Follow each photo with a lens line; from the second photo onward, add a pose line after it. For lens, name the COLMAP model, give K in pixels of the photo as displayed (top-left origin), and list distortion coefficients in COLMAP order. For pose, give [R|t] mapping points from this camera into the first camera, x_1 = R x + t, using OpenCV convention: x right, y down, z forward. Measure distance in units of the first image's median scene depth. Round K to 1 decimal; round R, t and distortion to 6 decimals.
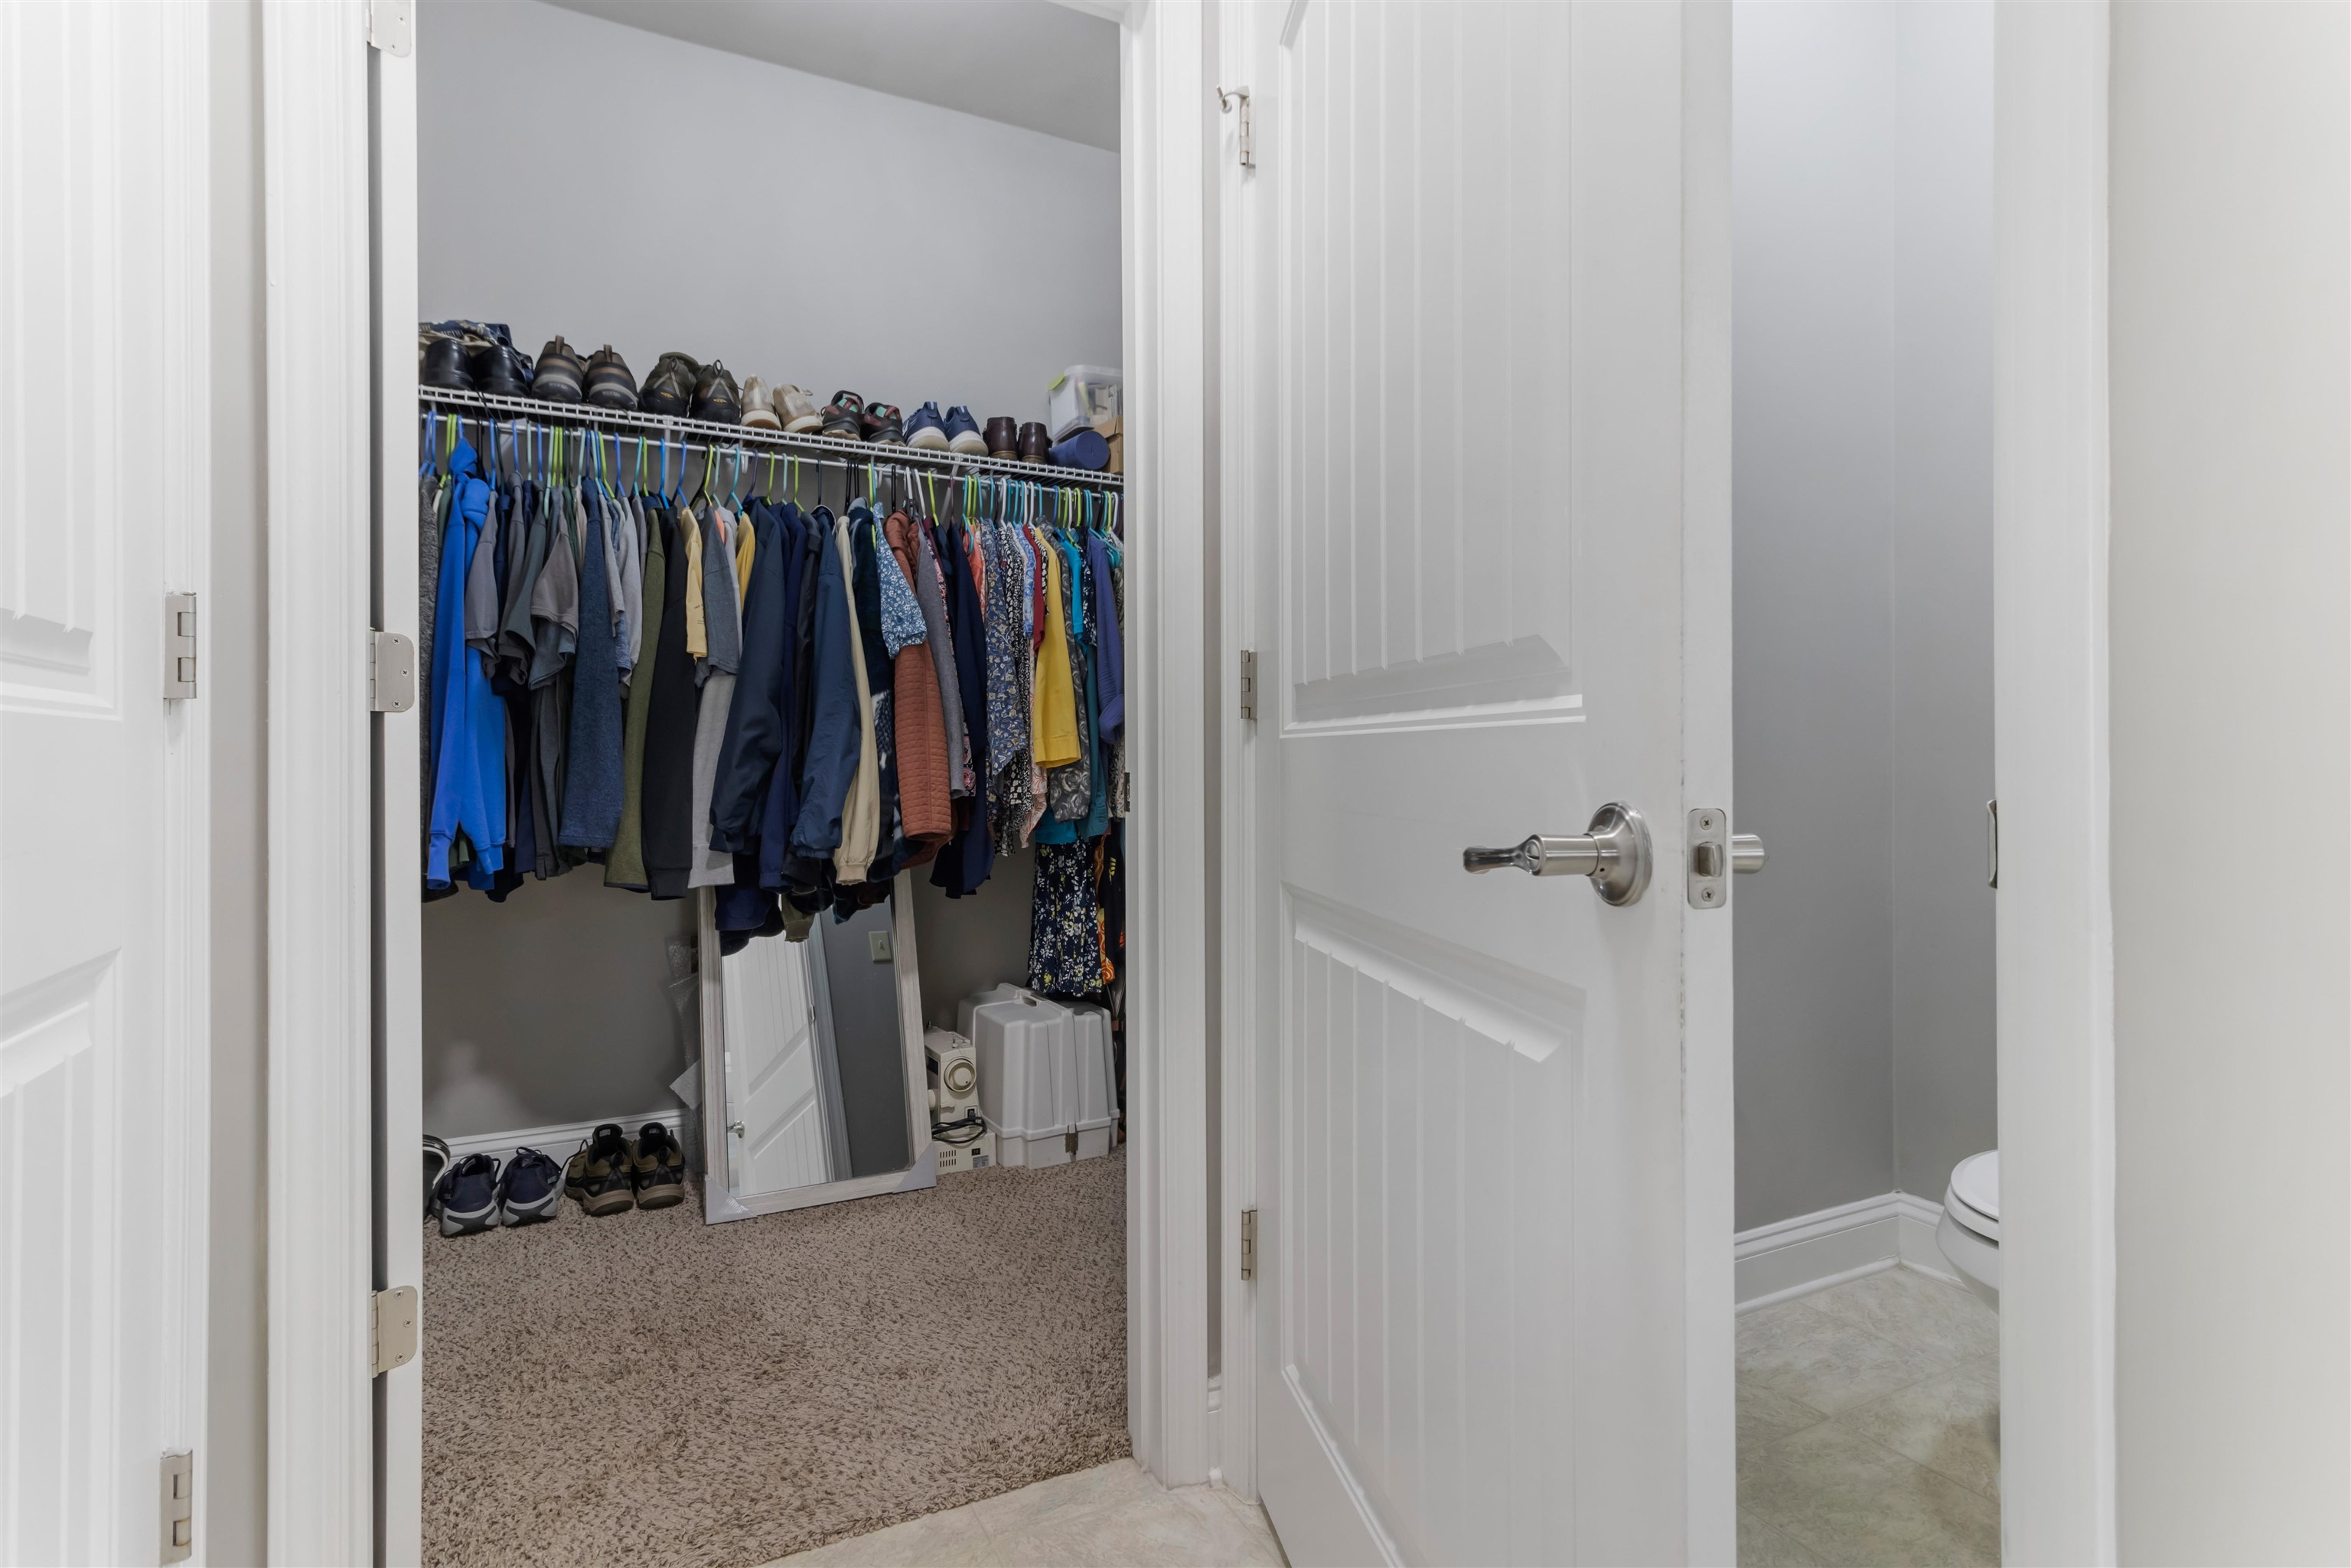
lens RADIAL K [[1157.5, 0, 1179.4], [0, 1157.5, 741.4], [0, 0, 1]] dist [0.002066, 0.000290]
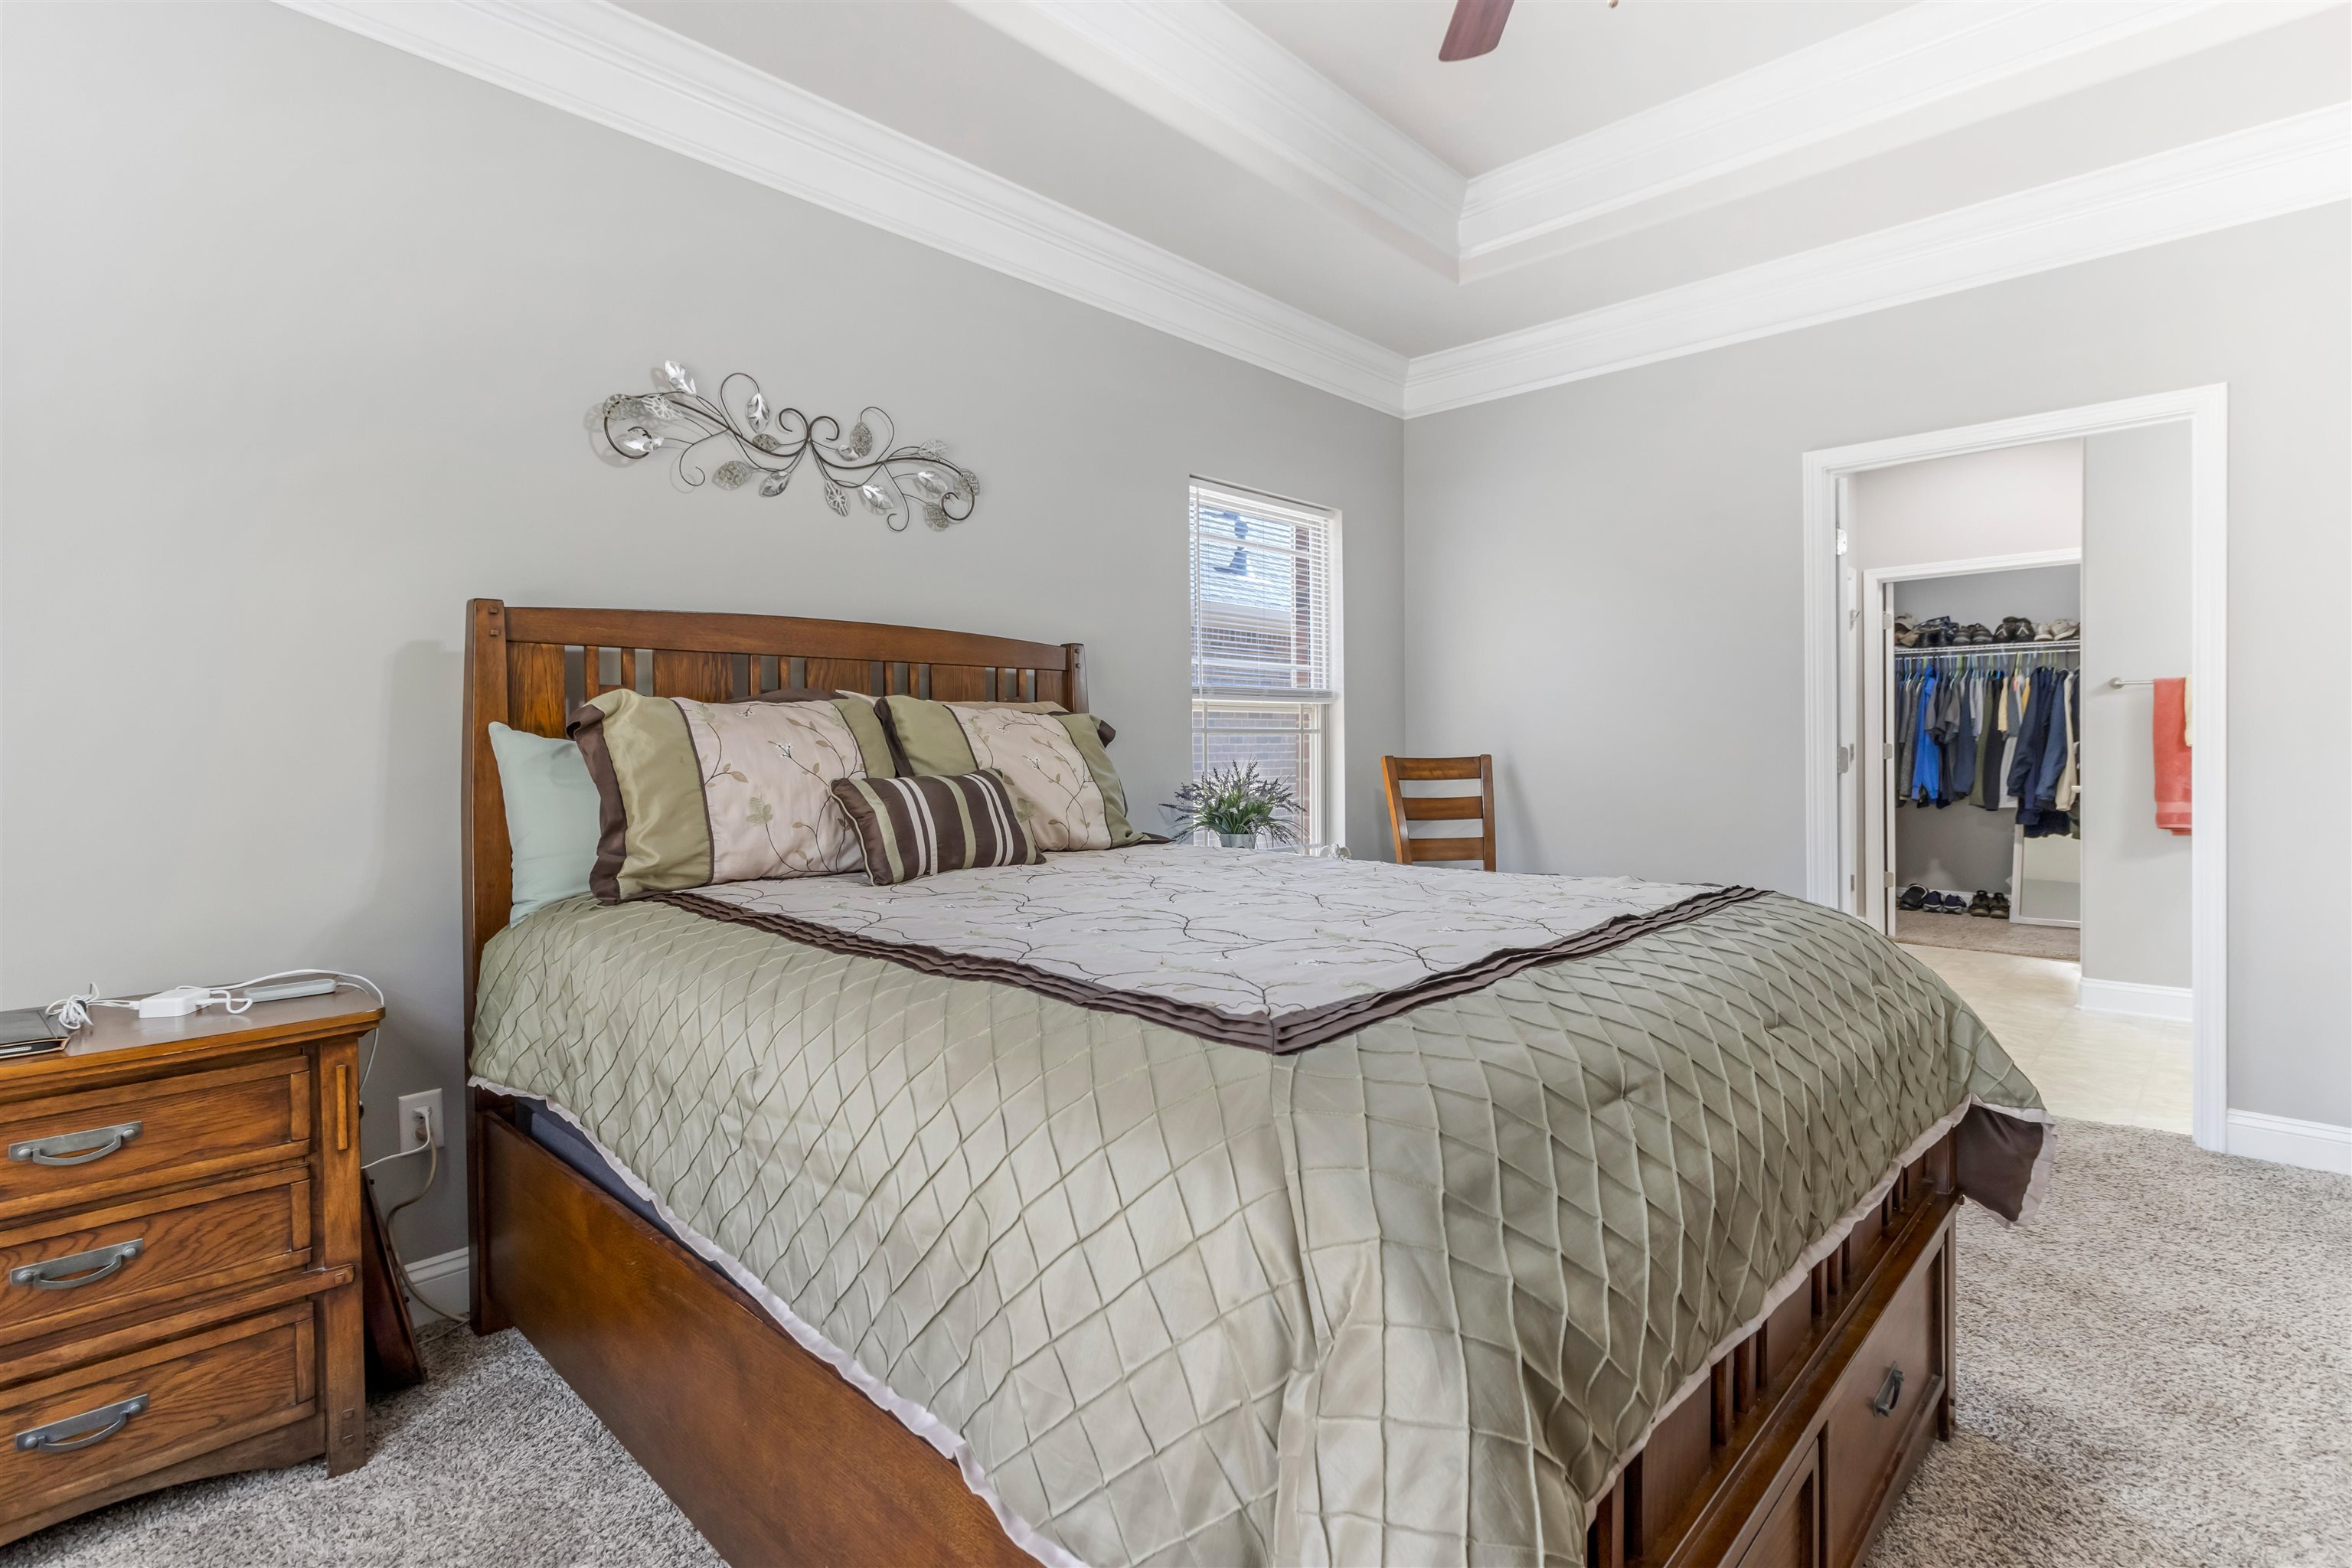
lens RADIAL K [[1138.9, 0, 1169.9], [0, 1138.9, 767.6], [0, 0, 1]] dist [0.000511, -0.000176]
pose [[0.331592, 0.015112, -0.943302, 1.652234], [0.016831, 0.999618, 0.021931, -0.078883], [0.943273, -0.023149, 0.331211, -2.016368]]
